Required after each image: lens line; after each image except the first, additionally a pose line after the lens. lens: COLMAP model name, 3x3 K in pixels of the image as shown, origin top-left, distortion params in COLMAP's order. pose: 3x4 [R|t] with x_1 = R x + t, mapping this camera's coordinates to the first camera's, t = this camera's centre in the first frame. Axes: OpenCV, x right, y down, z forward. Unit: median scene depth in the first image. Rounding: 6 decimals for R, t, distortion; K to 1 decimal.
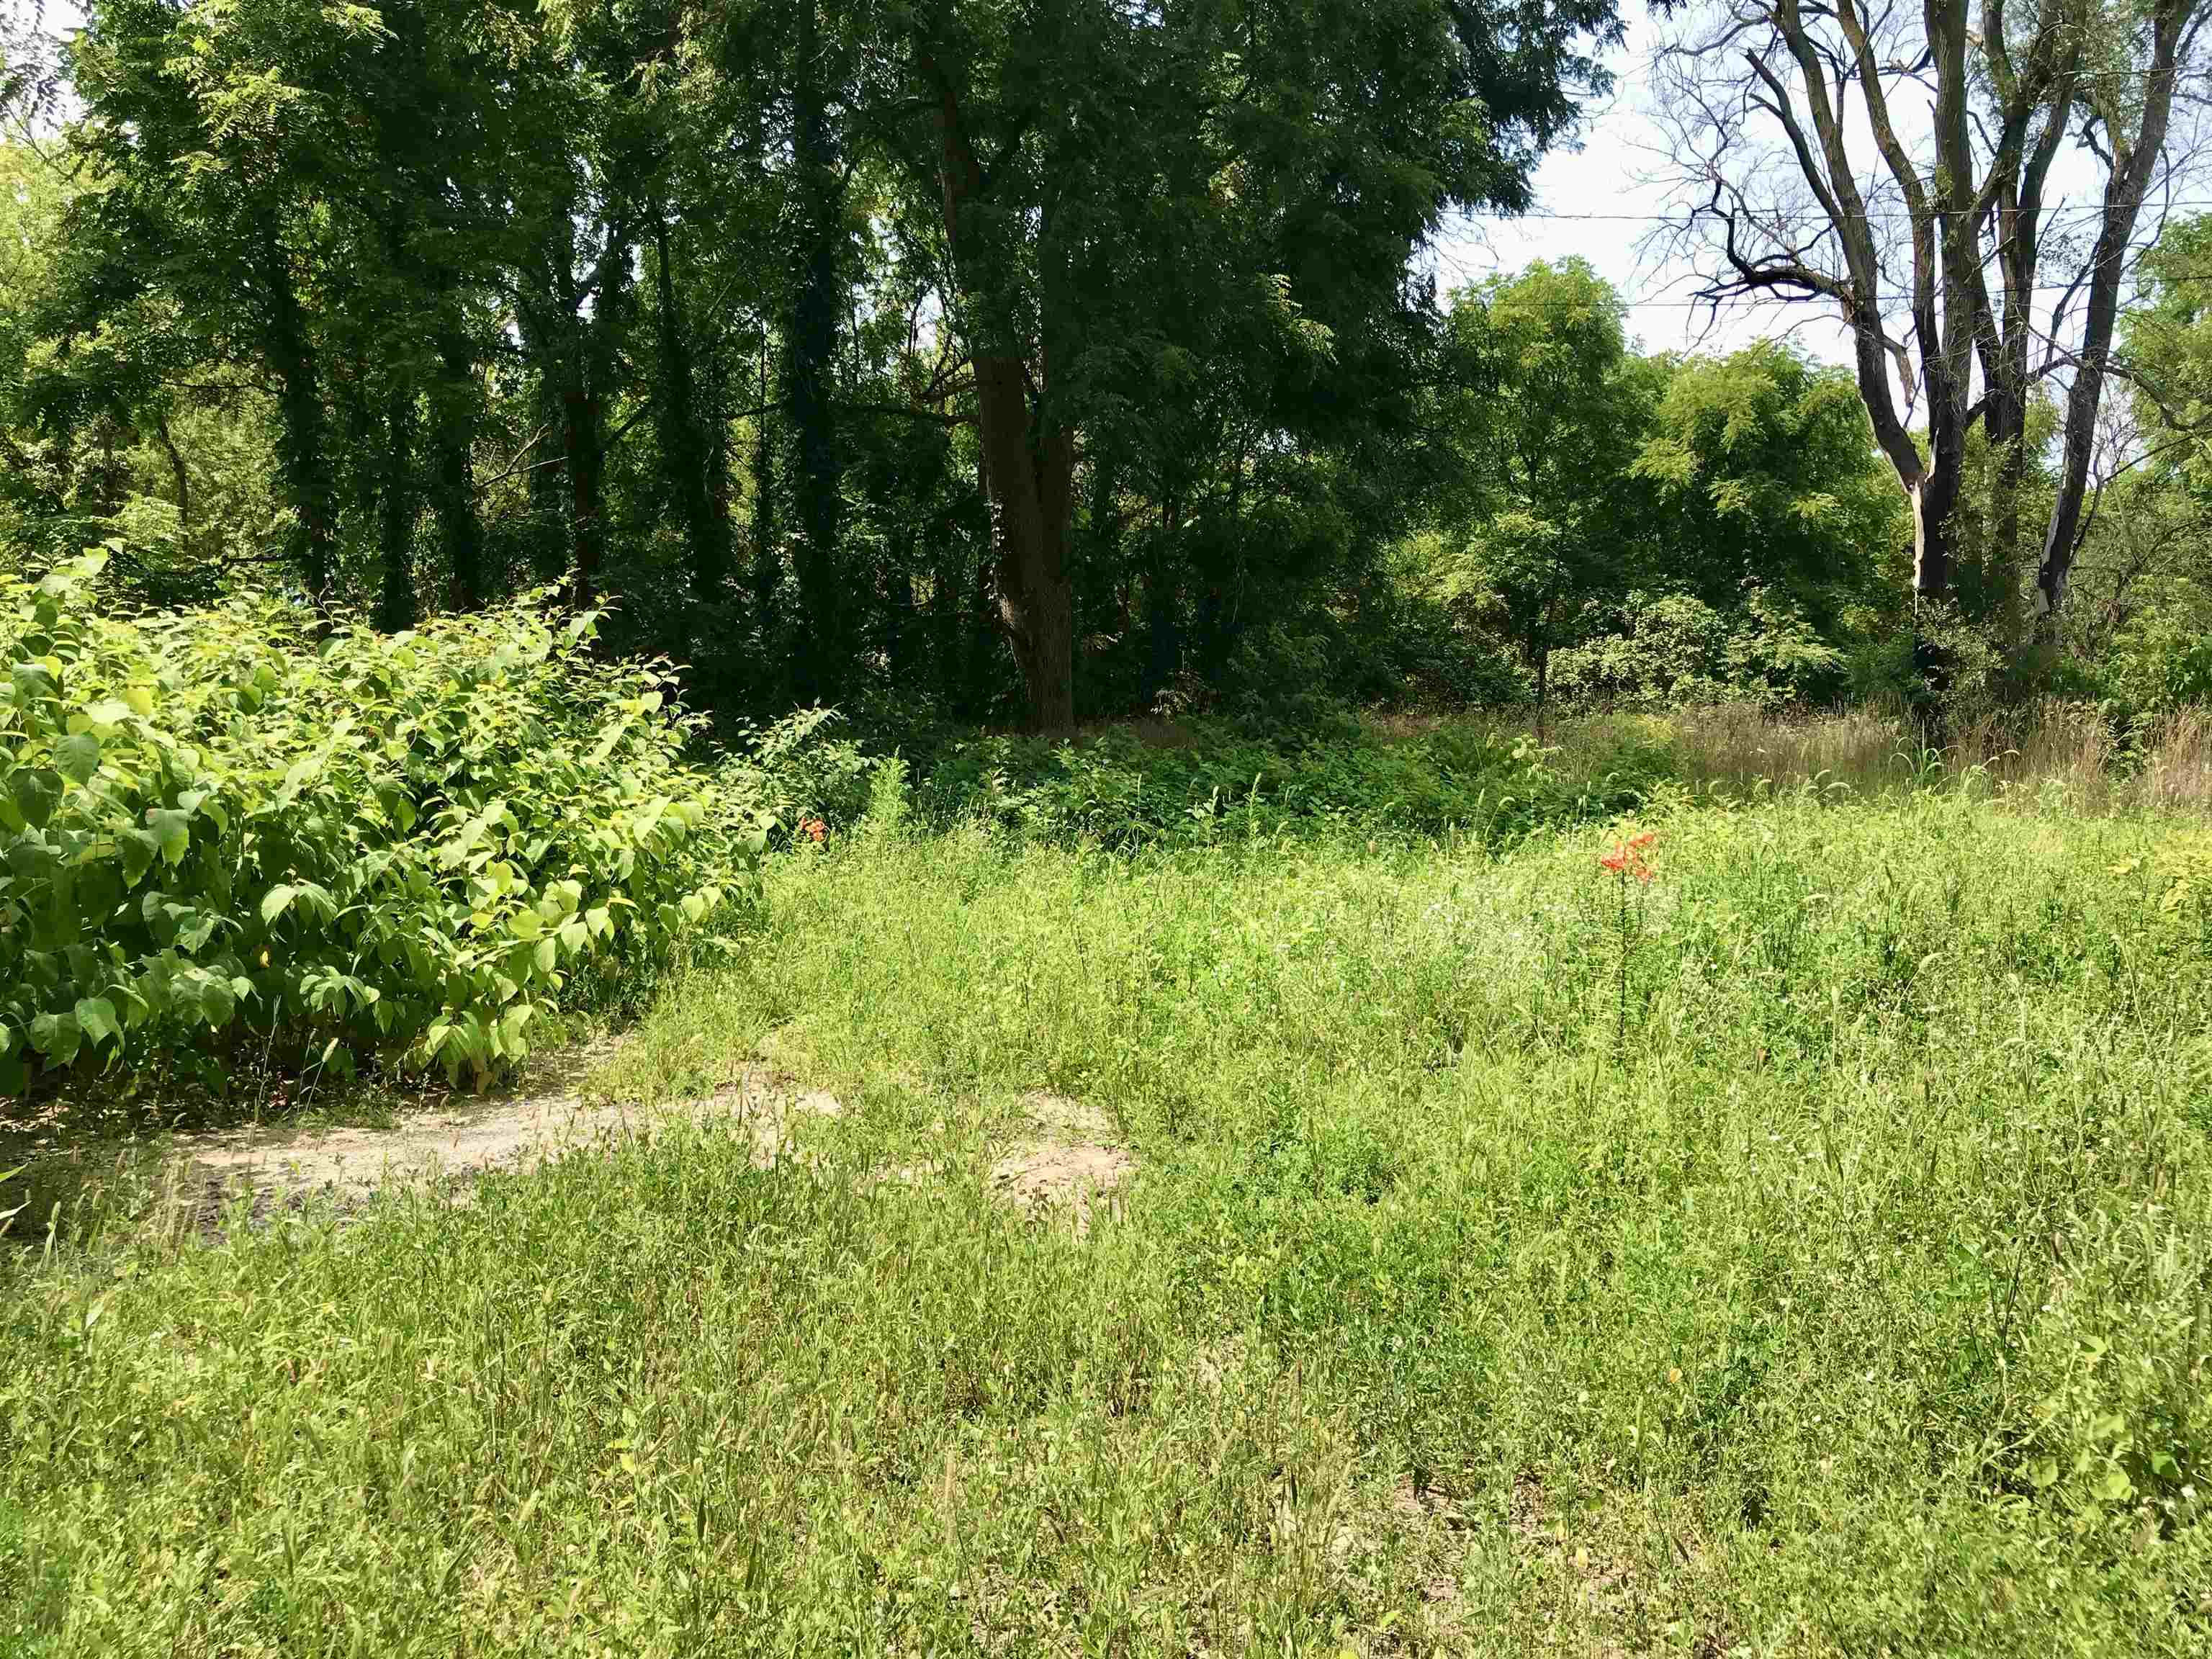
lens RADIAL K [[1800.8, 0, 1105.8], [0, 1800.8, 826.3], [0, 0, 1]] dist [-0.004349, -0.000259]
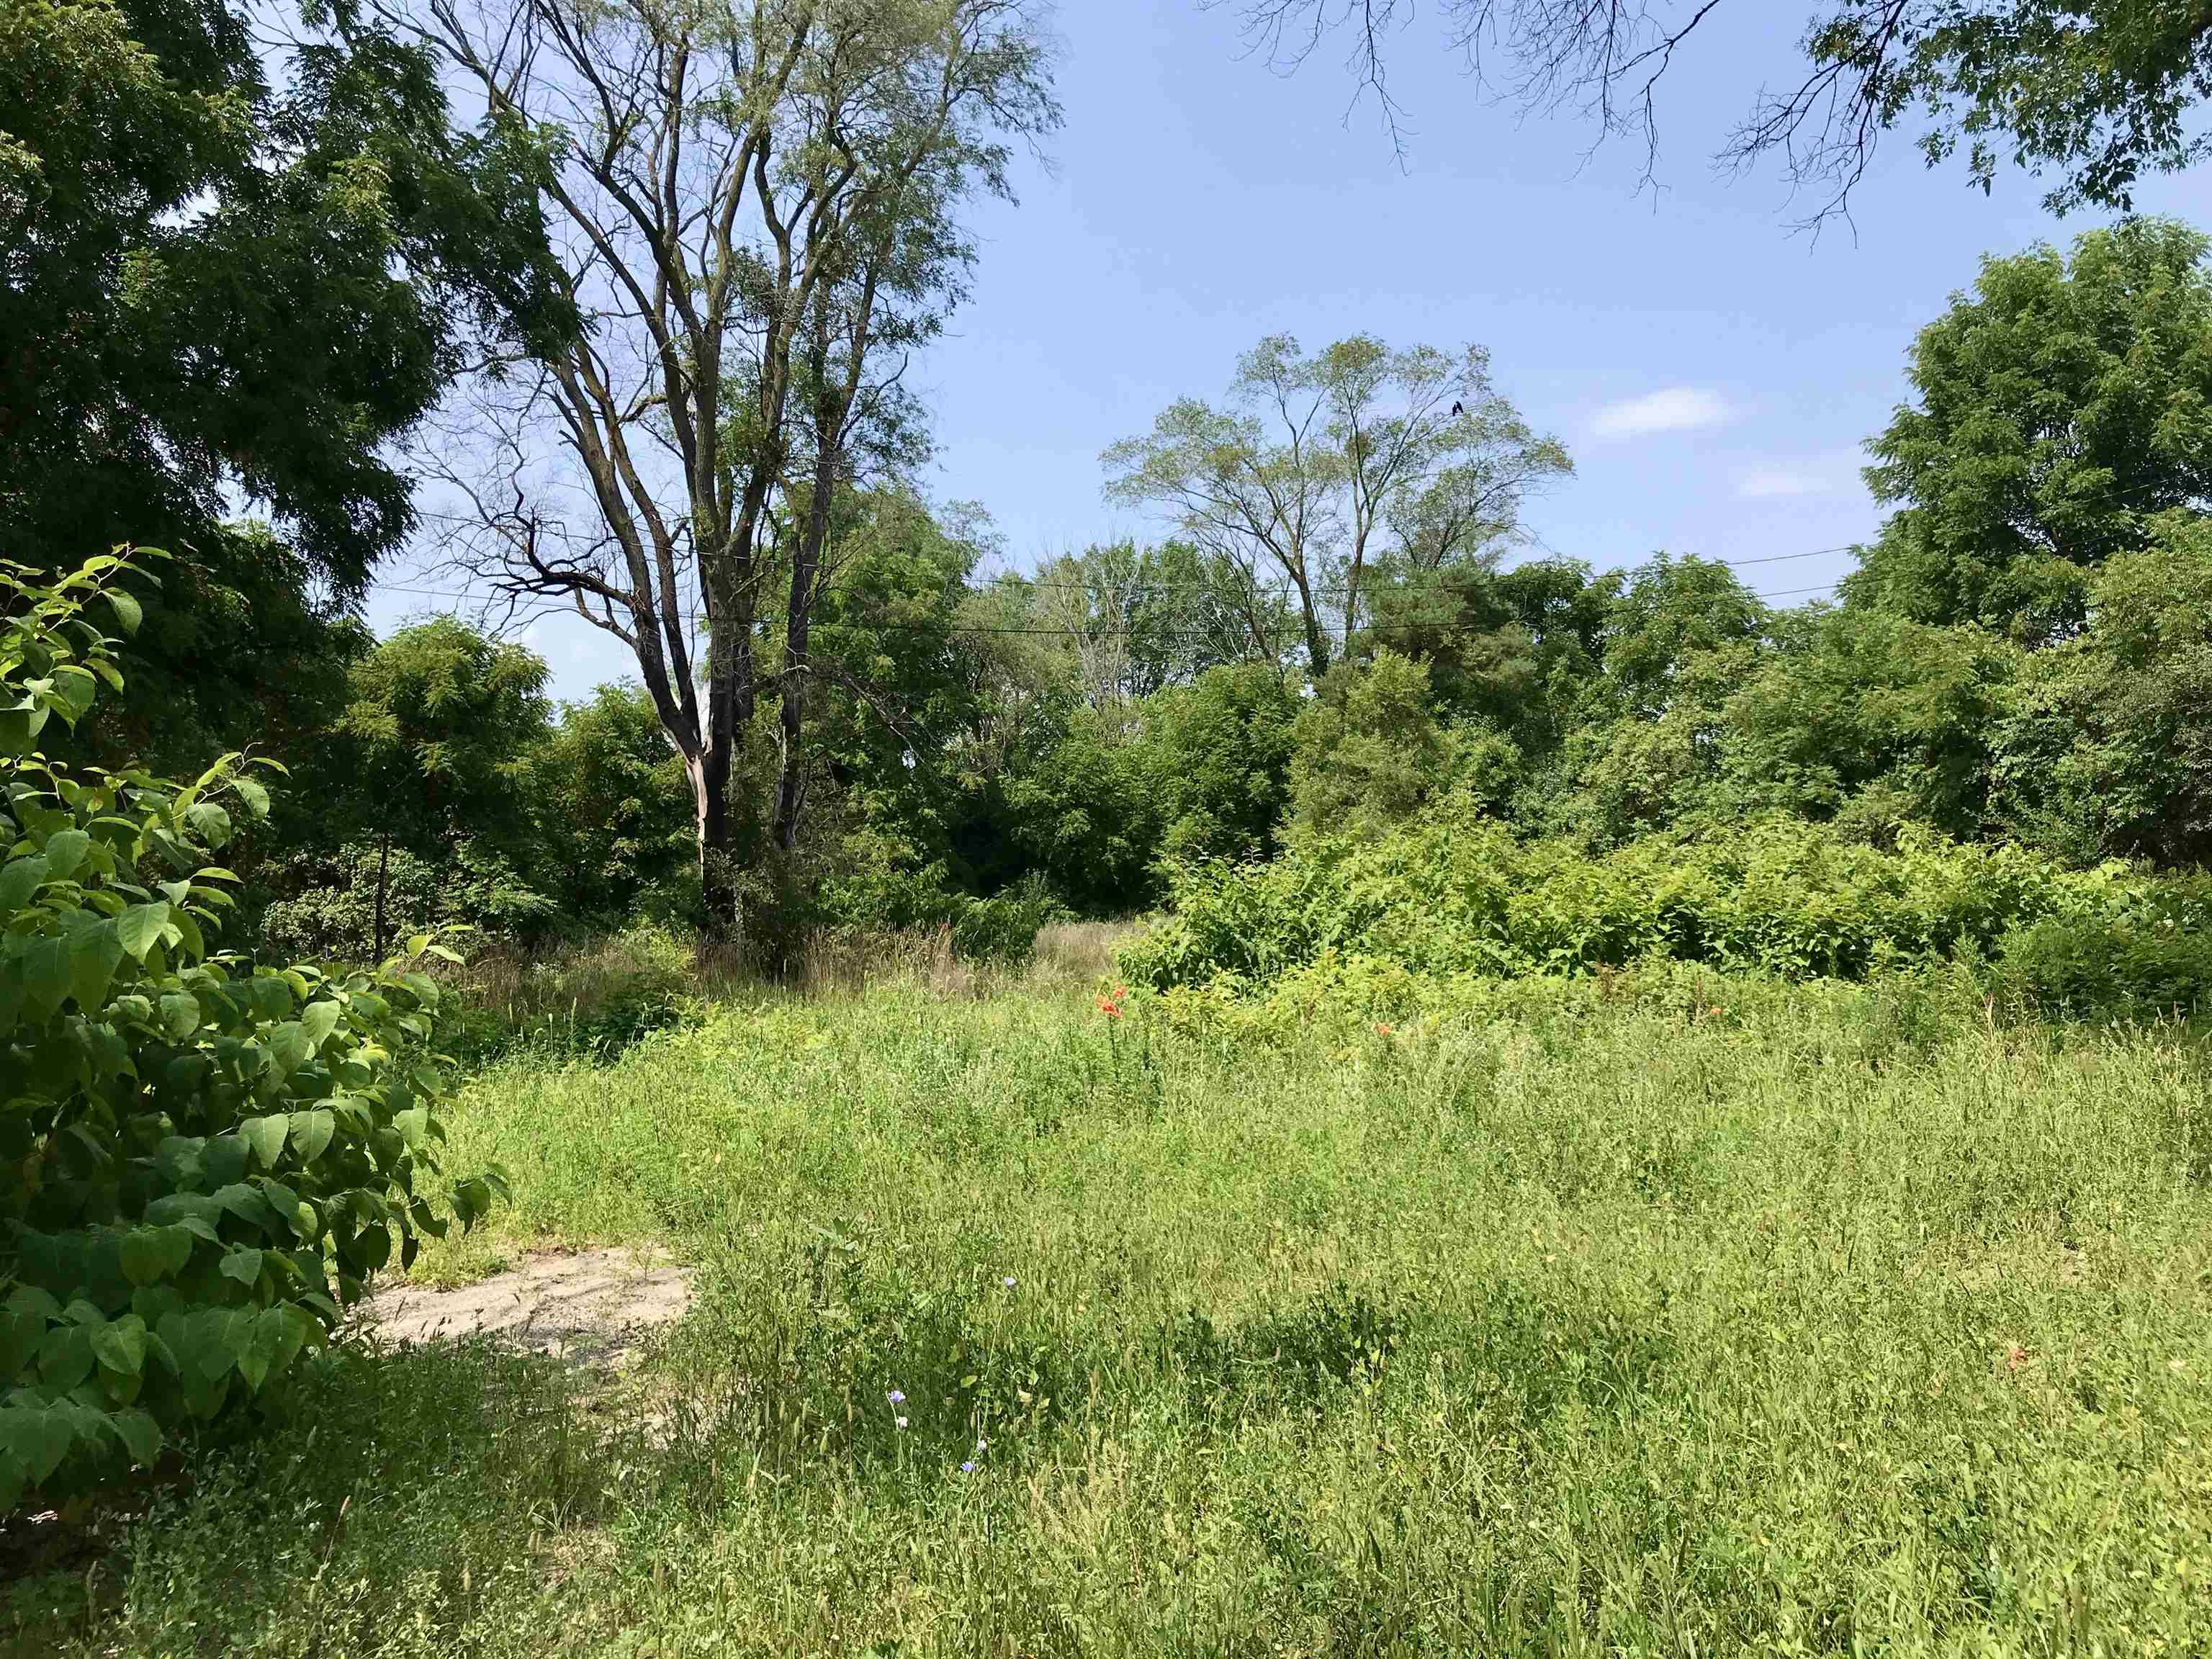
lens RADIAL K [[1800.8, 0, 1107.1], [0, 1800.8, 831.2], [0, 0, 1]] dist [-0.004349, -0.000259]
pose [[0.709284, -0.001042, 0.704922, -0.127041], [0.097031, 0.990625, -0.096167, 0.003337], [-0.698213, 0.136609, 0.702735, -0.031040]]
